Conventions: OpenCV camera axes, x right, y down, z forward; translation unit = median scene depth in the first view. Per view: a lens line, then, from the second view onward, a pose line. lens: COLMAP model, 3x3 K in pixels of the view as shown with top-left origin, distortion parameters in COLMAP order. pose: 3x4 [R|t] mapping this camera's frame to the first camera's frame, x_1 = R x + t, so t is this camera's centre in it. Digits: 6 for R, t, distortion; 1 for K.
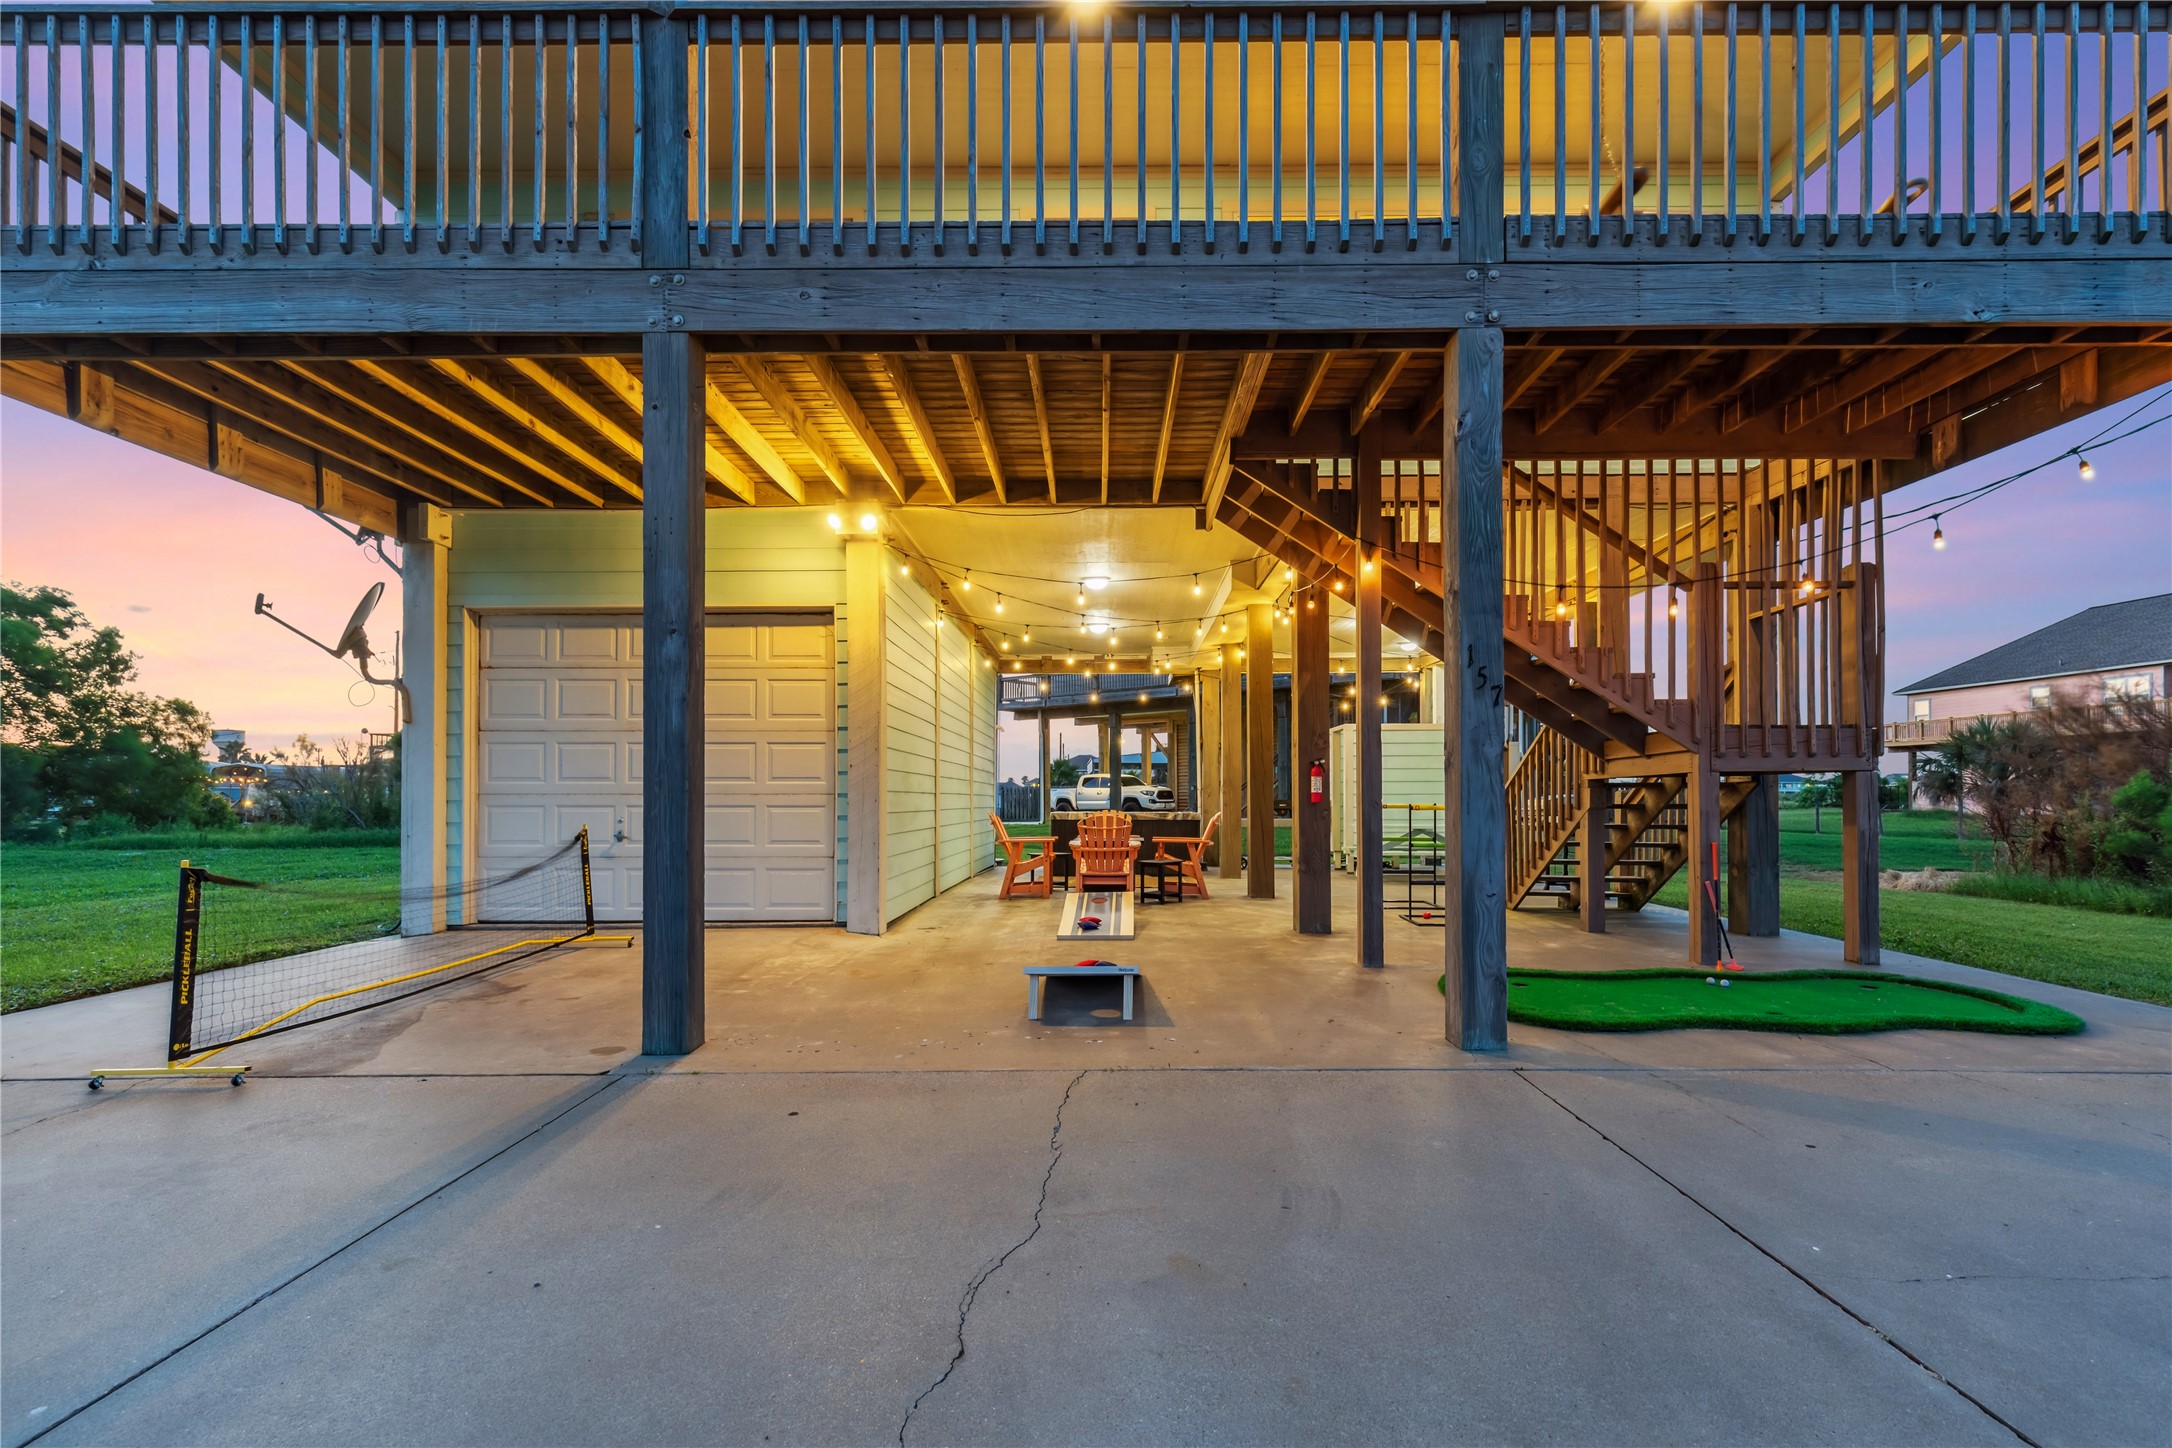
lens RADIAL K [[1016.6, 0, 1102.4], [0, 1016.6, 715.3], [0, 0, 1]] dist [0.001016, -0.000080]
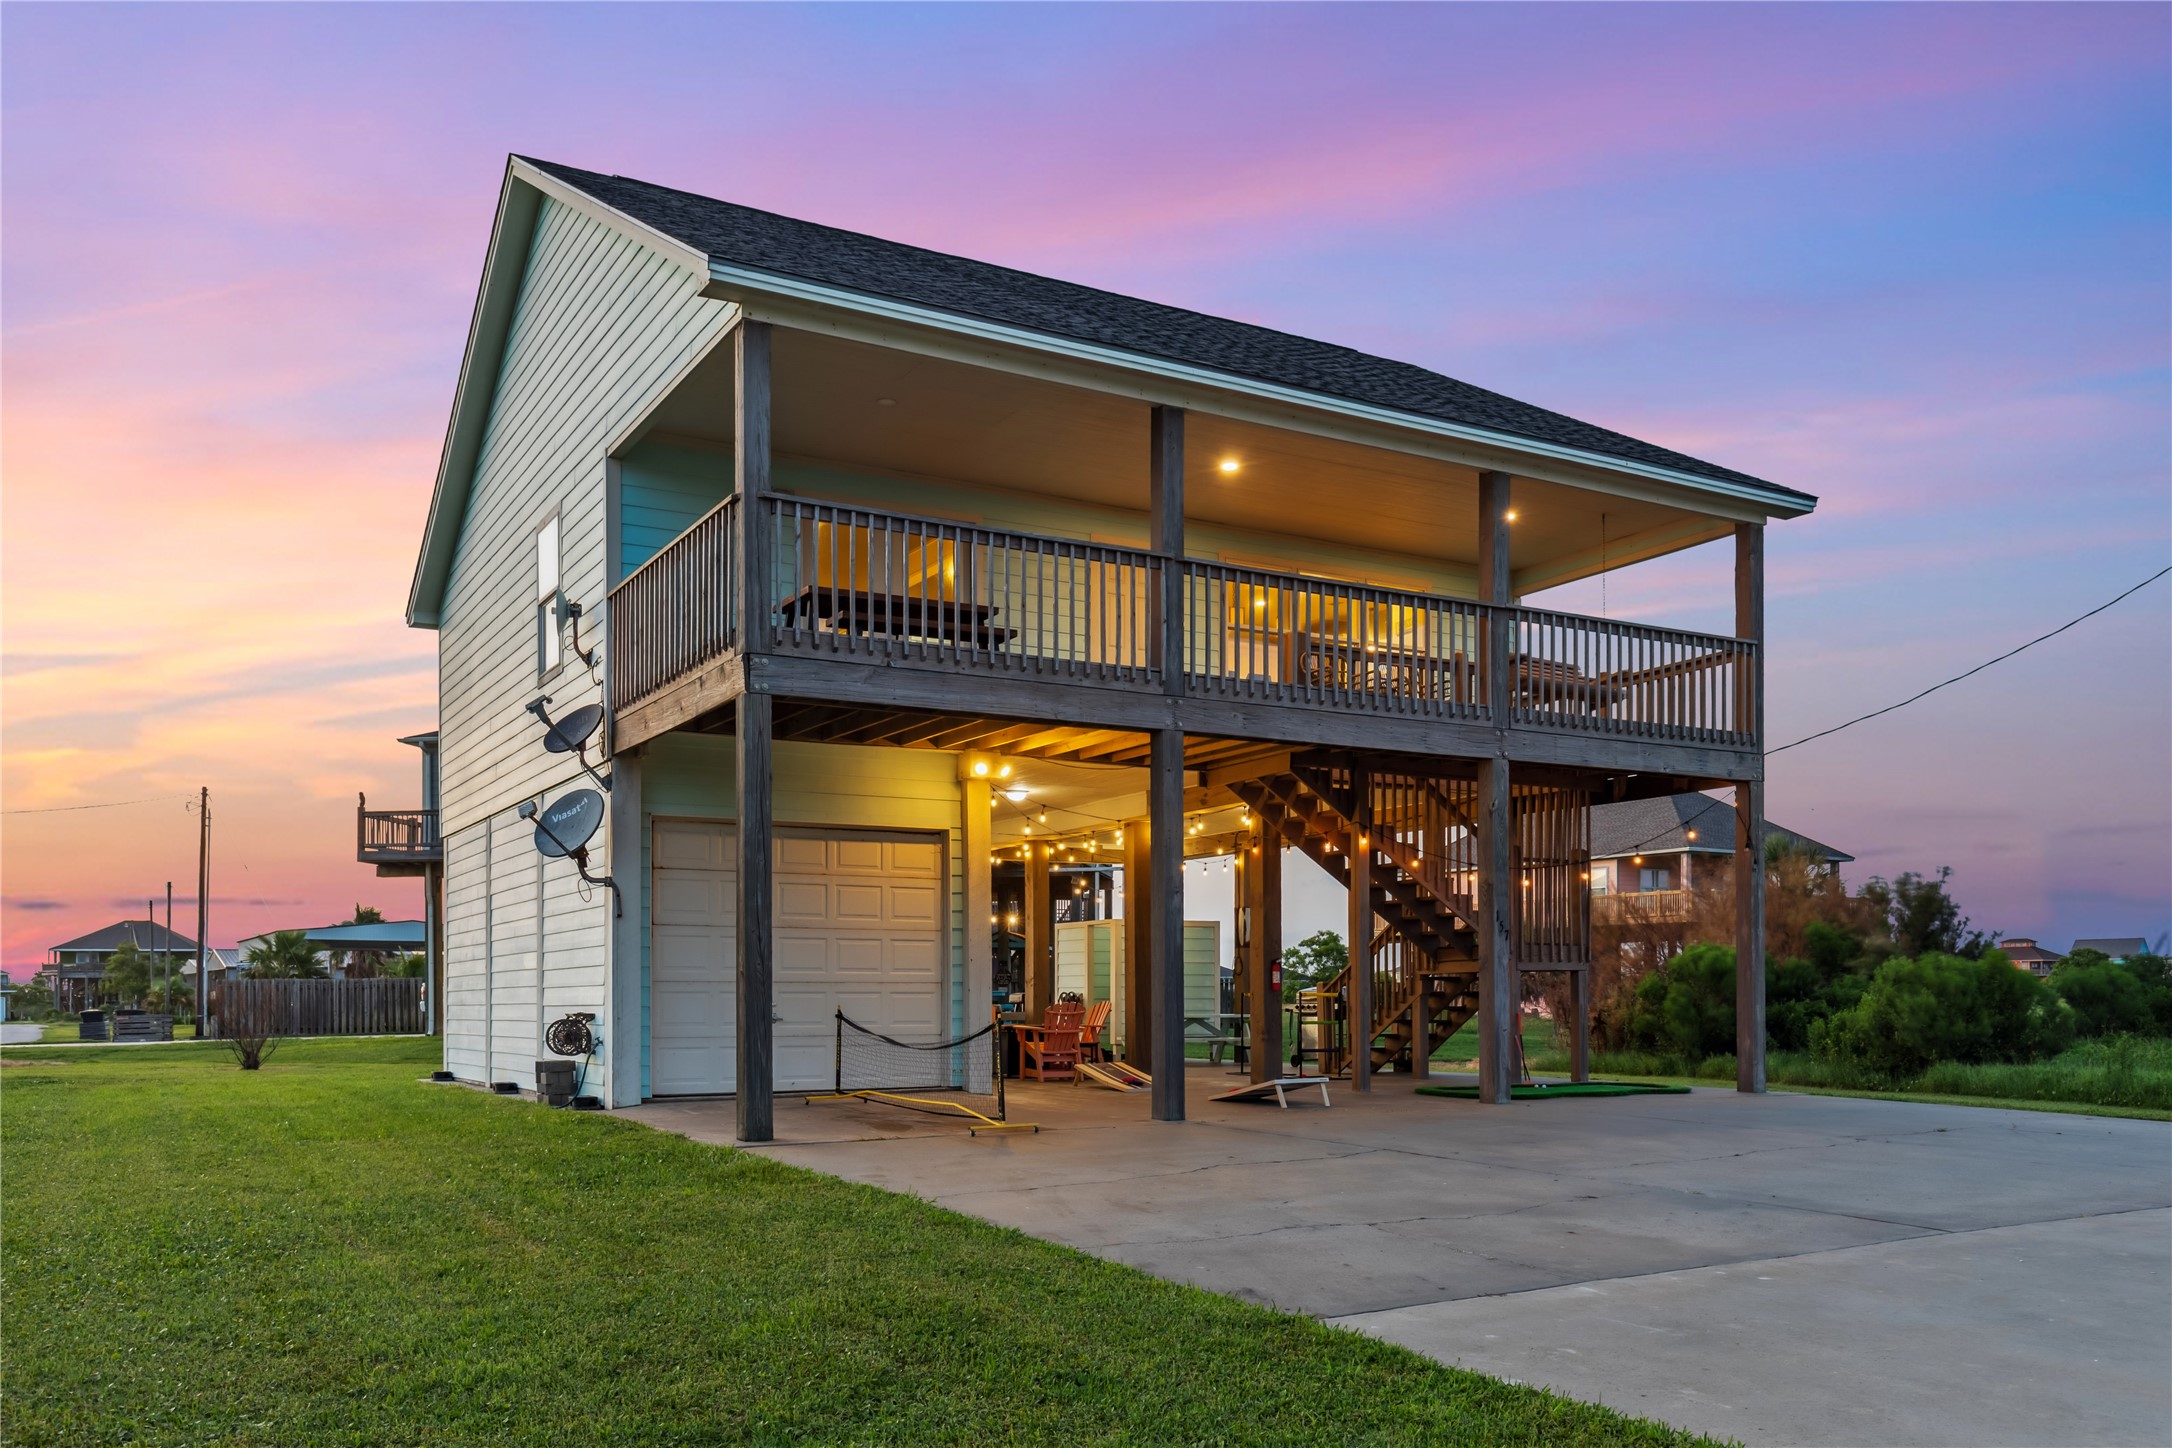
lens RADIAL K [[1759.4, 0, 1086.0], [0, 1759.4, 724.0], [0, 0, 1]] dist [-0.006441, -0.003011]
pose [[0.859658, 0.077128, 0.505014, -1.327756], [-0.038667, 0.995525, -0.086221, -0.063030], [-0.509405, 0.054593, 0.858794, -1.018940]]
